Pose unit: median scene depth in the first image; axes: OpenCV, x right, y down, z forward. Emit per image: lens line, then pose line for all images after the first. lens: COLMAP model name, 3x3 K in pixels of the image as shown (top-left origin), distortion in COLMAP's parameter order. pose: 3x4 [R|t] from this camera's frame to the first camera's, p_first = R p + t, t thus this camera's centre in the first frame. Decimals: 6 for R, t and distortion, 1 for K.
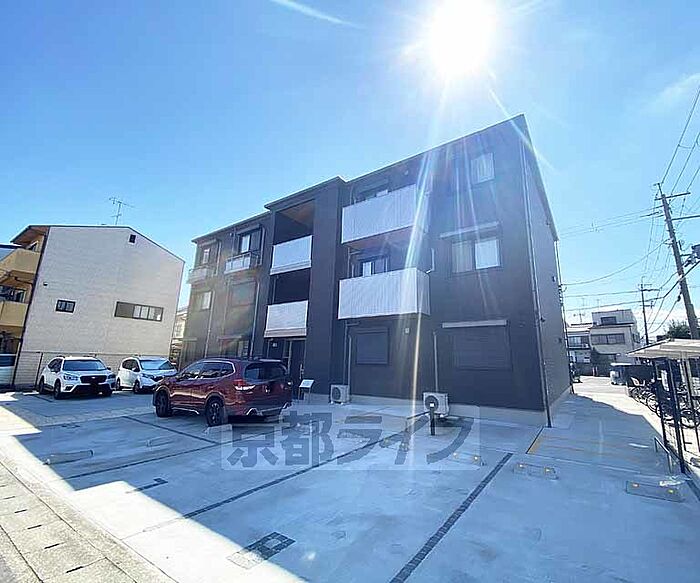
lens RADIAL K [[323.5, 0, 350.0], [0, 323.5, 291.5], [0, 0, 1]] dist [0.000881, 0.000072]
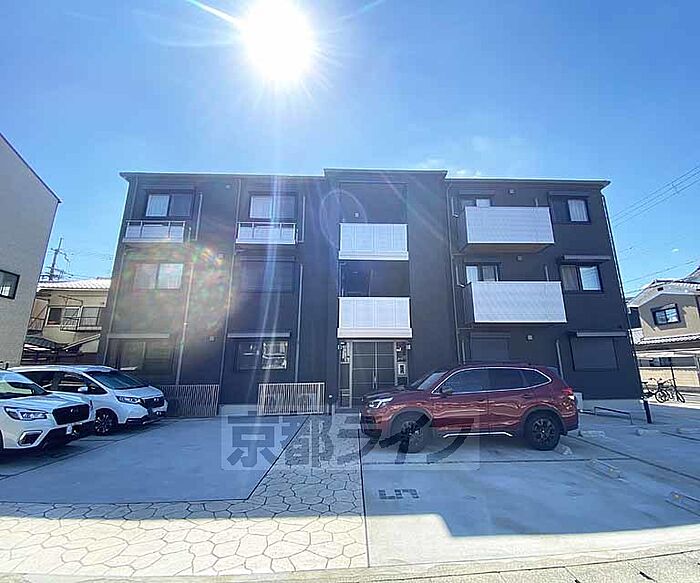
lens RADIAL K [[313.4, 0, 350.0], [0, 313.4, 291.5], [0, 0, 1]] dist [-0.000787, -0.000116]
pose [[0.792757, 0.133293, 0.594785, -0.761411], [-0.107902, 0.991074, -0.078285, 0.096082], [-0.599911, -0.002118, 0.800064, 0.419169]]
